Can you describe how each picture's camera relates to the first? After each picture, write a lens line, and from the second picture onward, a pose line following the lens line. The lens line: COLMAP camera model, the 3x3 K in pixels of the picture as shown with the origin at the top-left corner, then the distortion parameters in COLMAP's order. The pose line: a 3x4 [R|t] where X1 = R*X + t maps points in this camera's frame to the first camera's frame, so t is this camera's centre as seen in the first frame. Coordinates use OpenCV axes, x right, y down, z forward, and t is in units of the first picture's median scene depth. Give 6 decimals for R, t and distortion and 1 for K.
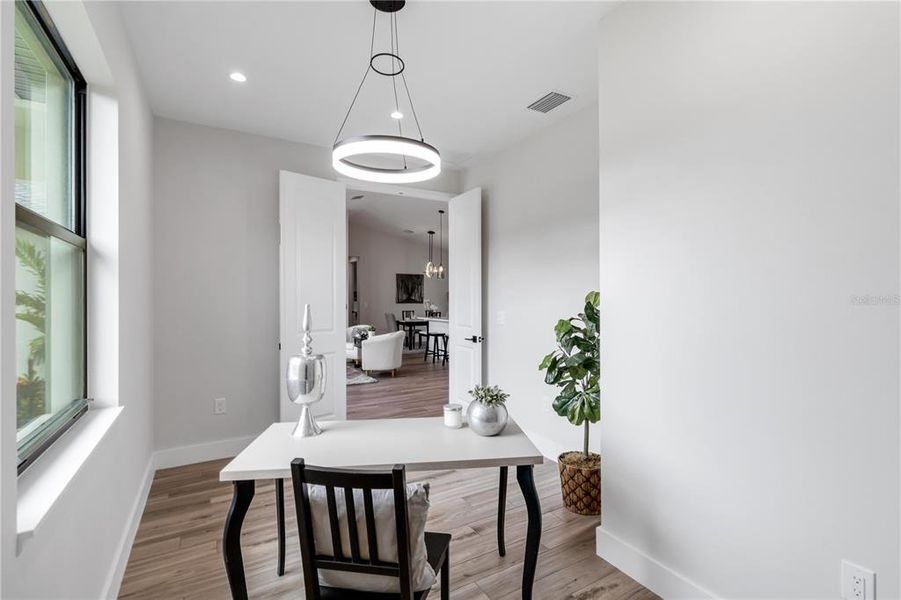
lens RADIAL K [[418.0, 0, 465.1], [0, 418.0, 296.2], [0, 0, 1]] dist [-0.001704, -0.000172]
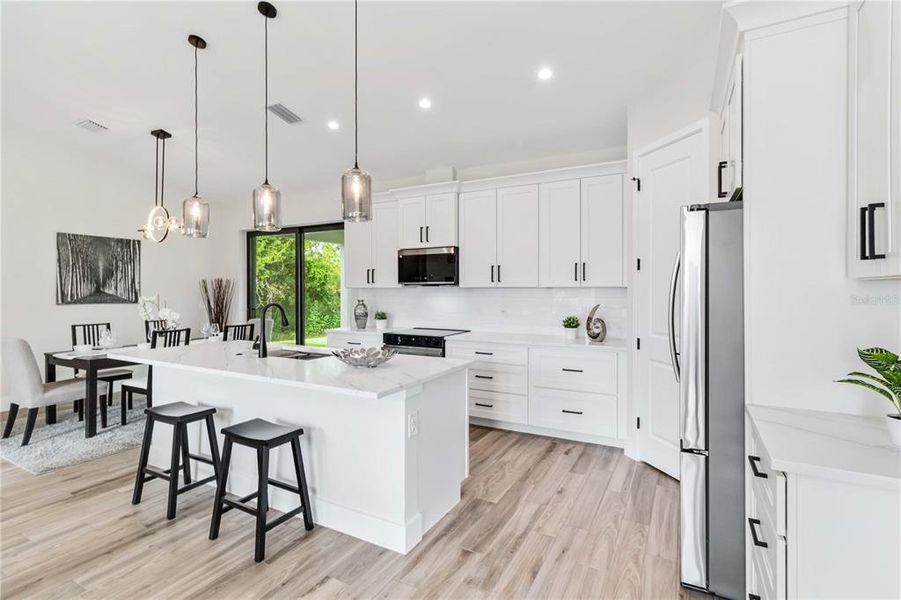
lens RADIAL K [[426.0, 0, 461.7], [0, 426.0, 290.1], [0, 0, 1]] dist [0.002174, 0.000496]
pose [[0.861300, 0.002913, 0.508089, -0.036797], [-0.005952, 0.999973, 0.004357, -0.001451], [-0.508063, -0.006776, 0.861293, 0.453871]]
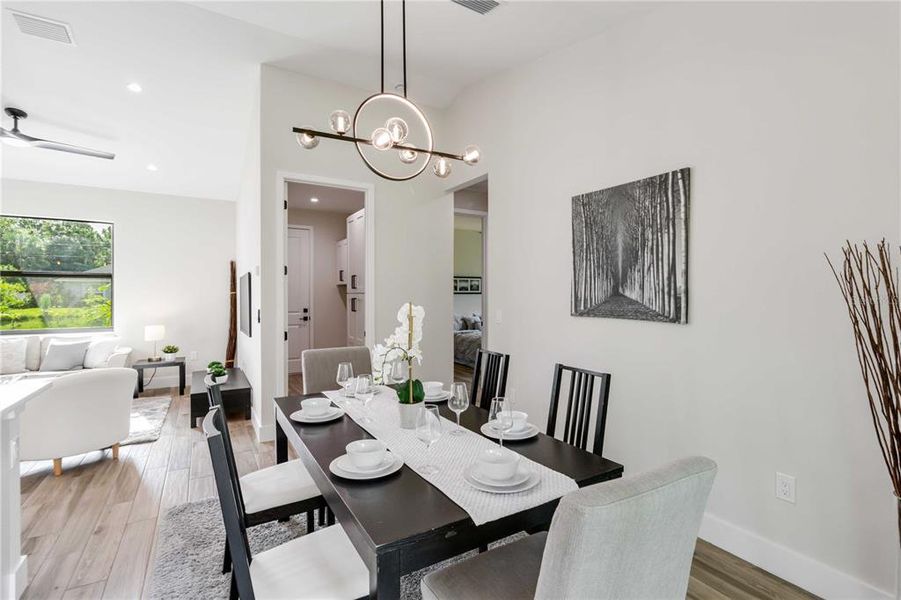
lens RADIAL K [[423.4, 0, 463.1], [0, 423.4, 294.8], [0, 0, 1]] dist [-0.000157, -0.000074]
pose [[0.000935, 0.004093, -0.999991, 0.091501], [0.005113, 0.999979, 0.004098, 0.003312], [0.999986, -0.005117, 0.000914, 0.965055]]
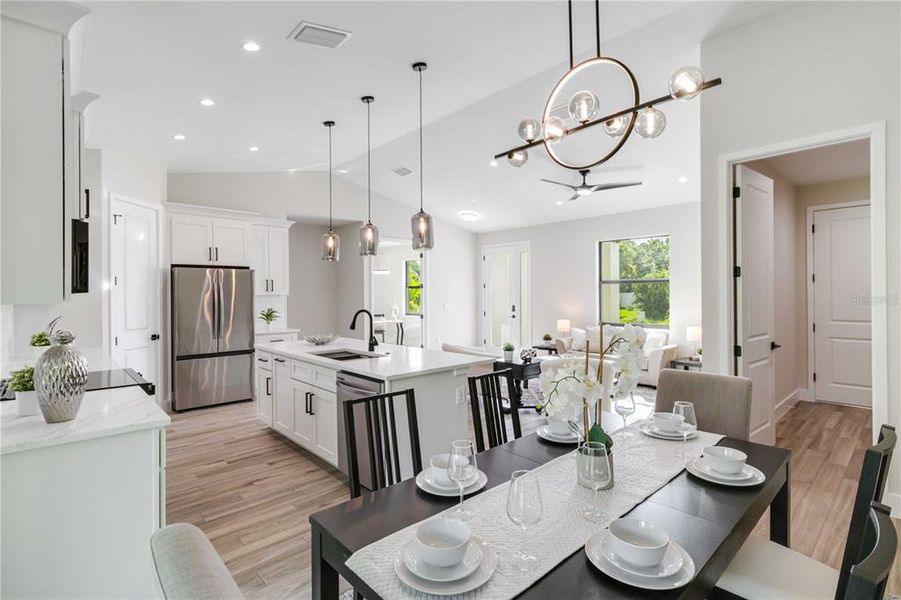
lens RADIAL K [[431.4, 0, 461.4], [0, 431.4, 294.2], [0, 0, 1]] dist [-0.000248, 0.000147]
pose [[-0.979226, 0.009268, -0.202560, -0.010284], [0.010260, 0.999940, -0.003846, -0.001557], [0.202512, -0.005845, -0.979262, 1.064207]]
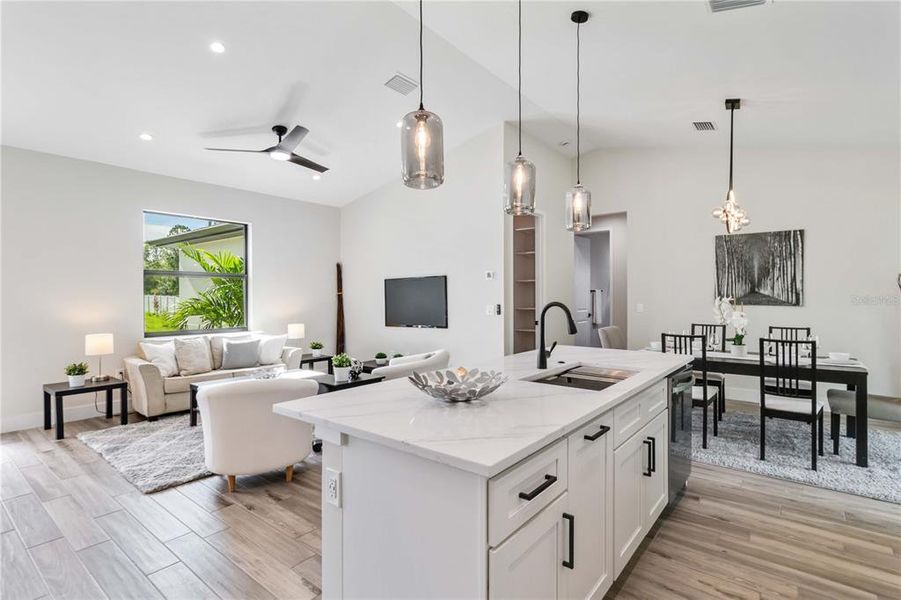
lens RADIAL K [[438.0, 0, 463.3], [0, 438.0, 297.6], [0, 0, 1]] dist [0.005672, 0.000860]
pose [[0.348818, 0.007009, -0.937164, 0.173431], [0.008253, 0.999910, 0.010550, 0.002979], [0.937154, -0.011415, 0.348729, 0.619755]]
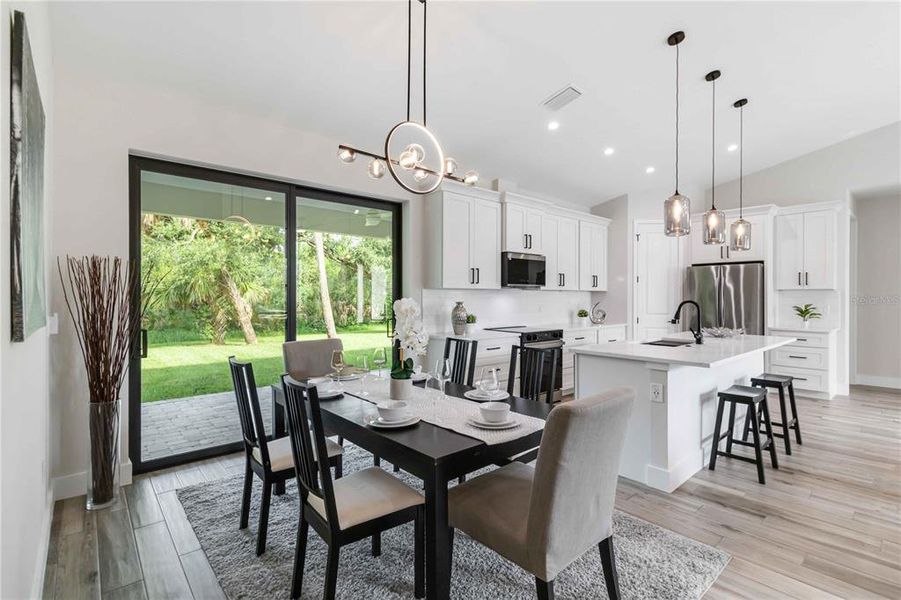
lens RADIAL K [[421.9, 0, 460.2], [0, 421.9, 299.0], [0, 0, 1]] dist [0.002006, 0.000240]
pose [[-0.179044, -0.003563, 0.983835, -0.279914], [-0.007179, 0.999972, 0.002315, 0.007558], [-0.983815, -0.006649, -0.179065, 0.953484]]
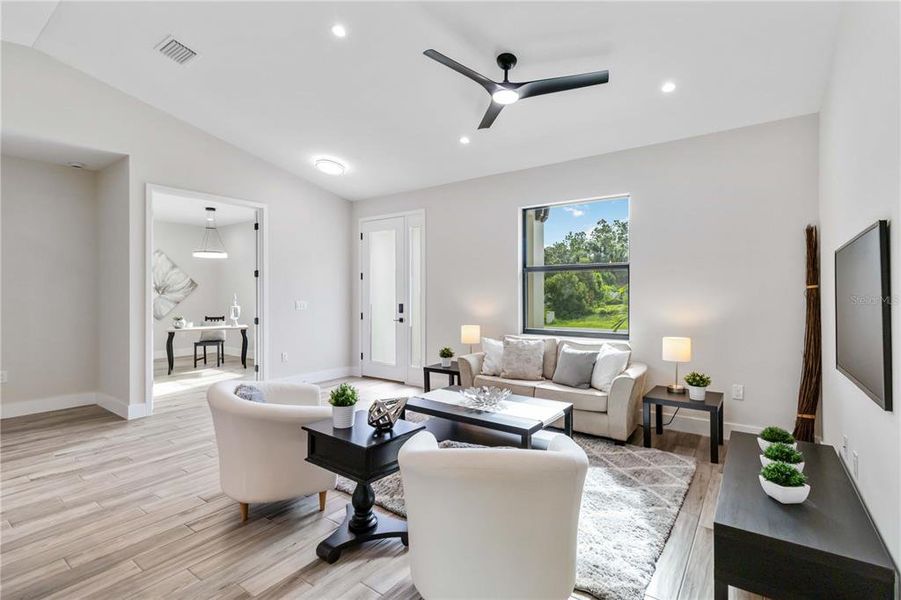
lens RADIAL K [[423.4, 0, 463.1], [0, 423.4, 294.8], [0, 0, 1]] dist [-0.000157, -0.000074]
pose [[-0.918196, 0.004586, -0.396099, -0.118948], [0.005397, 0.999985, -0.000934, 0.005934], [0.396089, -0.002995, -0.918207, 0.841444]]
